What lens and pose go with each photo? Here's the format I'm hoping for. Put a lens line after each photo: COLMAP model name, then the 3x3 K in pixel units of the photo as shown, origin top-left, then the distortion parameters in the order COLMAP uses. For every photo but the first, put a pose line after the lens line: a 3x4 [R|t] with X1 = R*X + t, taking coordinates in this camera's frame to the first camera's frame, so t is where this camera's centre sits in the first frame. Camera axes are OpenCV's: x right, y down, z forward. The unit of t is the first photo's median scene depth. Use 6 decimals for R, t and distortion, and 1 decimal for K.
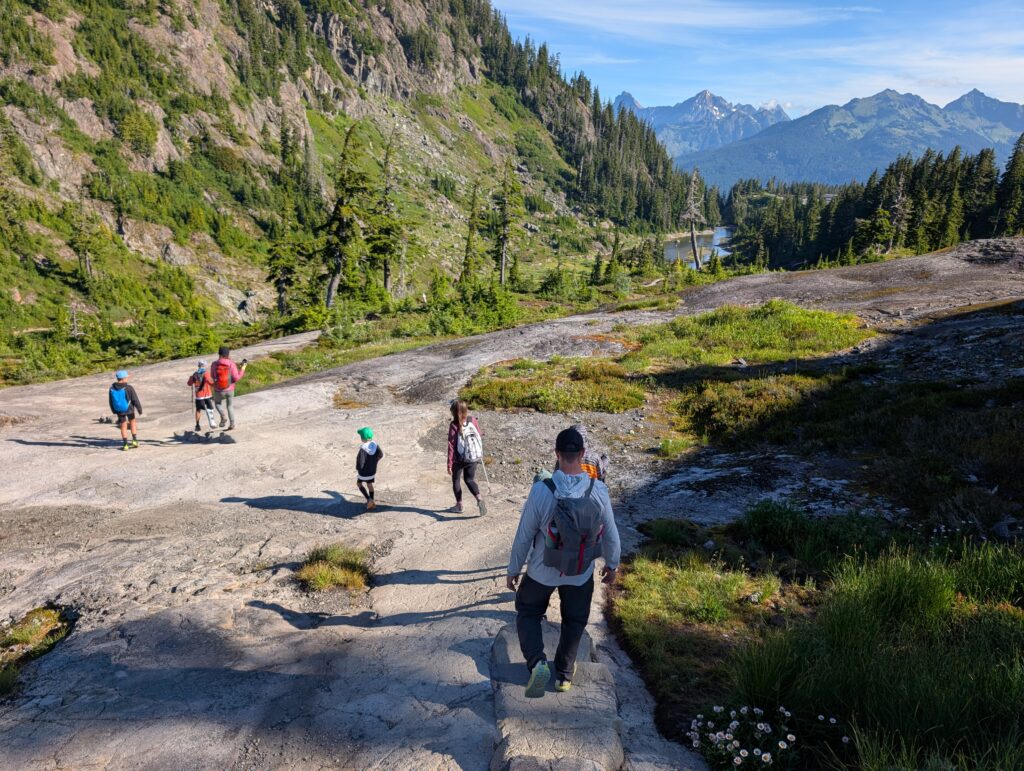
lens RADIAL K [[696.4, 0, 512.0], [0, 696.4, 385.5], [0, 0, 1]] dist [-0.007594, -0.001354]
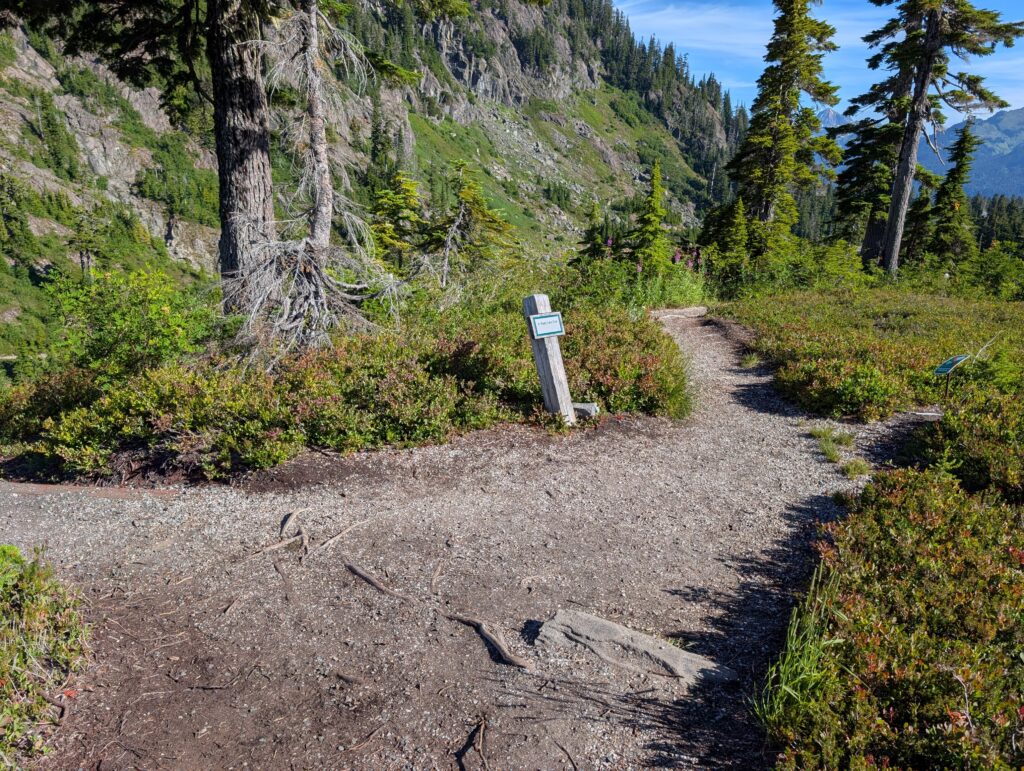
lens RADIAL K [[696.4, 0, 512.0], [0, 696.4, 385.5], [0, 0, 1]] dist [-0.007594, -0.001354]
pose [[0.988386, 0.029294, -0.149117, -0.014340], [-0.033980, 0.999003, -0.028970, -0.015728], [0.148119, 0.033701, 0.988395, 0.116313]]
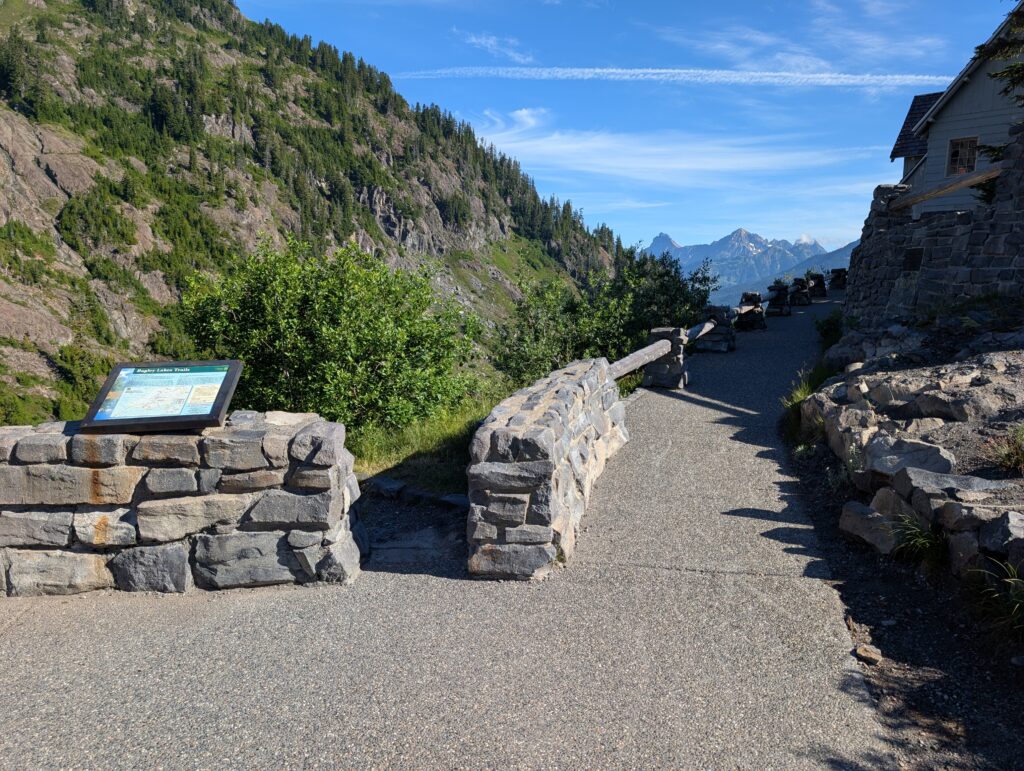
lens RADIAL K [[696.4, 0, 512.0], [0, 696.4, 385.5], [0, 0, 1]] dist [-0.007594, -0.001354]
pose [[0.997572, -0.023760, -0.065461, 0.031780], [0.010908, 0.981704, -0.190100, 0.004899], [0.068781, 0.188925, 0.979580, -0.043275]]
